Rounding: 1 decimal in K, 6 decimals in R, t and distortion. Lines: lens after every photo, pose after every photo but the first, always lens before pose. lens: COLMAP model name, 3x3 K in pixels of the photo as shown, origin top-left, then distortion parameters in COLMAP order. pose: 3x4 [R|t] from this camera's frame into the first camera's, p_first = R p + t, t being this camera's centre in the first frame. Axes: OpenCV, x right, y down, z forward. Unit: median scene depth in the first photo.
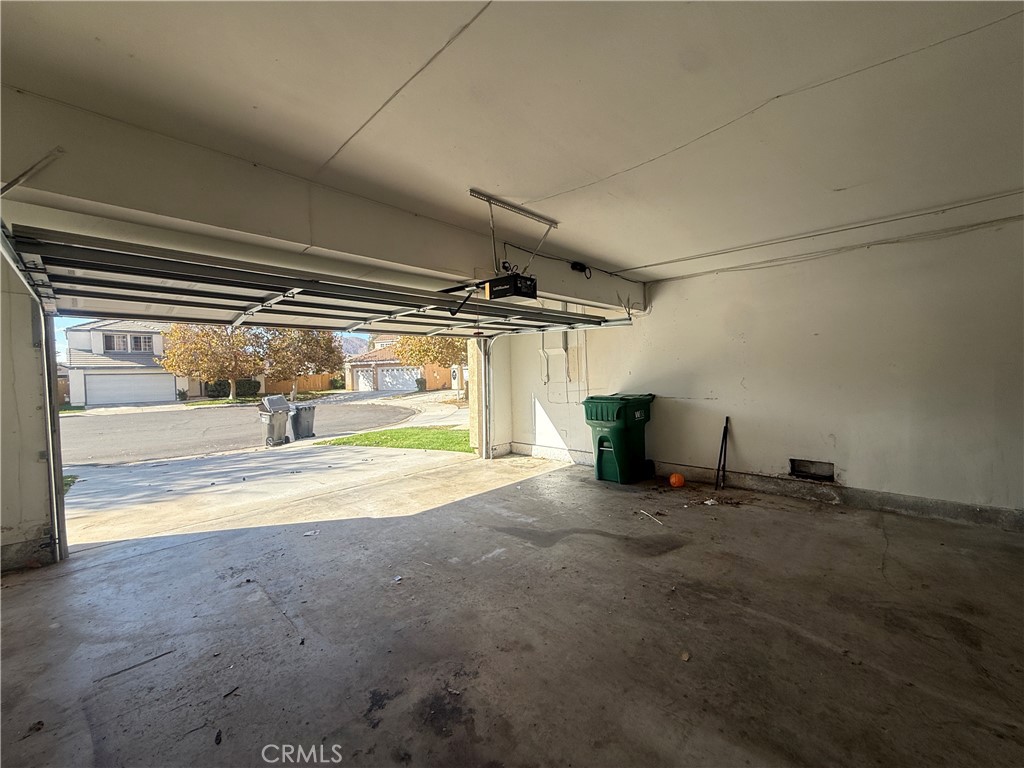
lens RADIAL K [[409.7, 0, 509.7], [0, 409.7, 384.4], [0, 0, 1]] dist [-0.000793, -0.000167]
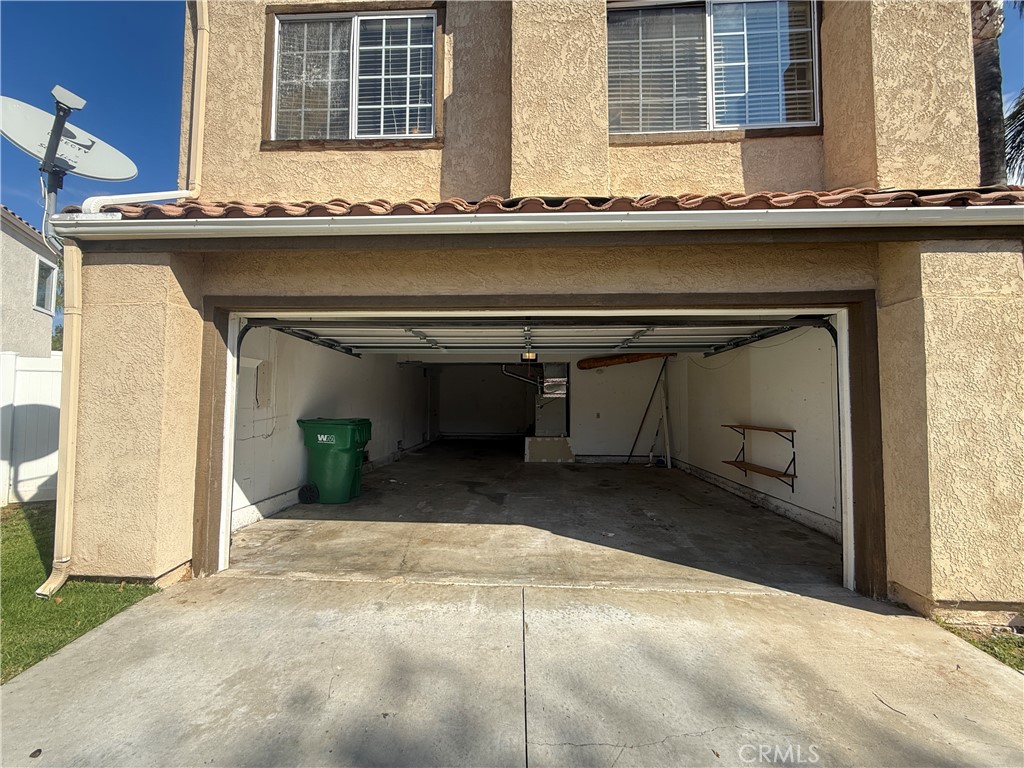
lens RADIAL K [[409.7, 0, 509.7], [0, 409.7, 384.4], [0, 0, 1]] dist [-0.000793, -0.000167]
pose [[-0.651614, 0.055932, 0.756486, -1.063056], [0.031200, 0.998410, -0.046944, 0.001540], [-0.757909, -0.006987, -0.652323, 1.745480]]
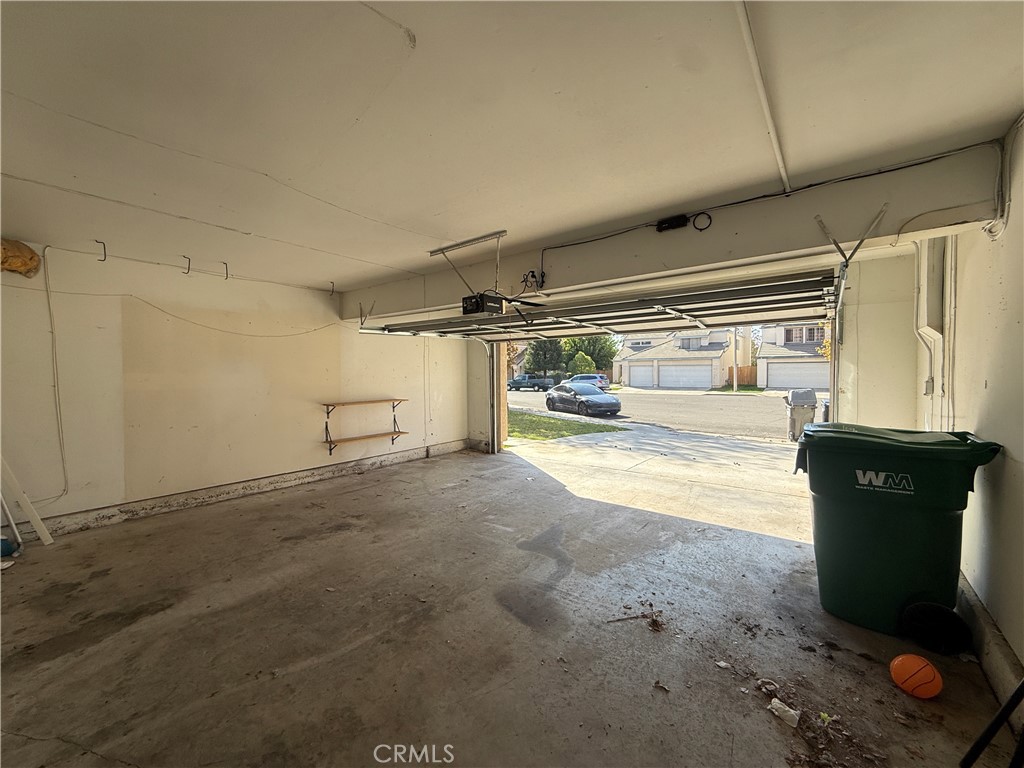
lens RADIAL K [[409.7, 0, 509.7], [0, 409.7, 384.4], [0, 0, 1]] dist [-0.000793, -0.000167]
pose [[0.092869, 0.056247, -0.994088, 0.875077], [-0.023614, 0.998247, 0.054276, -0.051963], [0.995398, 0.018434, 0.094034, 0.704292]]
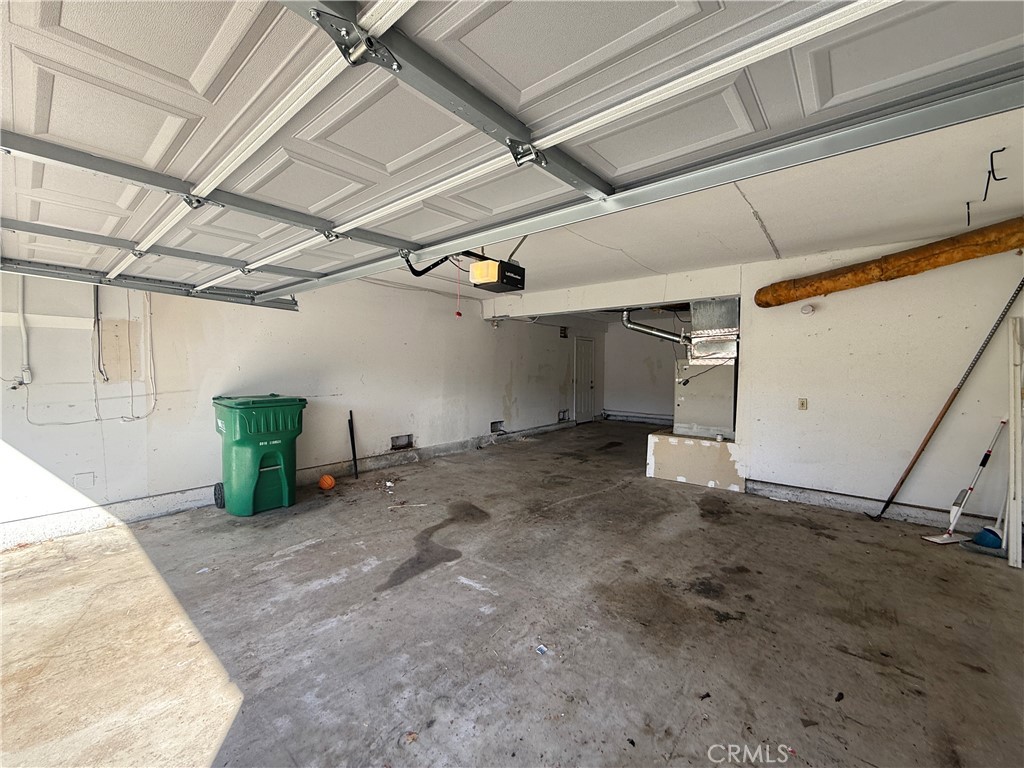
lens RADIAL K [[409.7, 0, 509.7], [0, 409.7, 384.4], [0, 0, 1]] dist [-0.000793, -0.000167]
pose [[-0.066898, -0.017575, 0.997605, -0.677366], [0.019689, 0.999627, 0.018931, -0.003322], [-0.997566, 0.020908, -0.066527, 0.758642]]
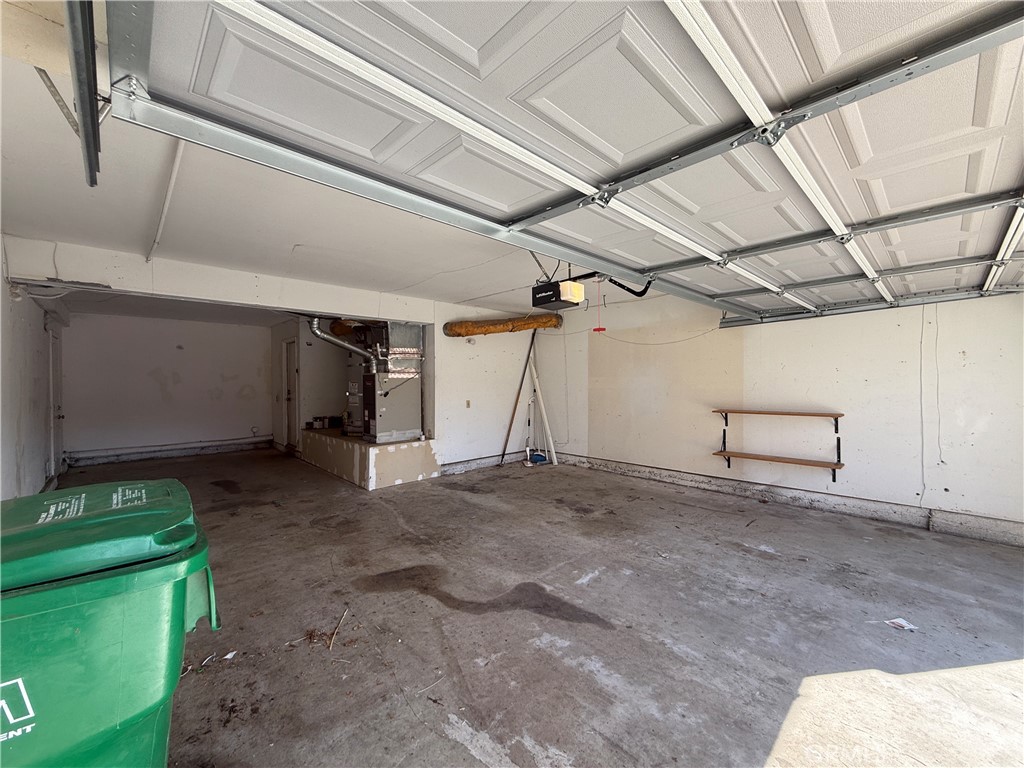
lens RADIAL K [[409.7, 0, 509.7], [0, 409.7, 384.4], [0, 0, 1]] dist [-0.000793, -0.000167]
pose [[-0.998181, 0.032380, 0.050855, 0.056309], [0.033866, 0.999016, 0.028643, -0.032572], [-0.049878, 0.030313, -0.998295, 1.480143]]
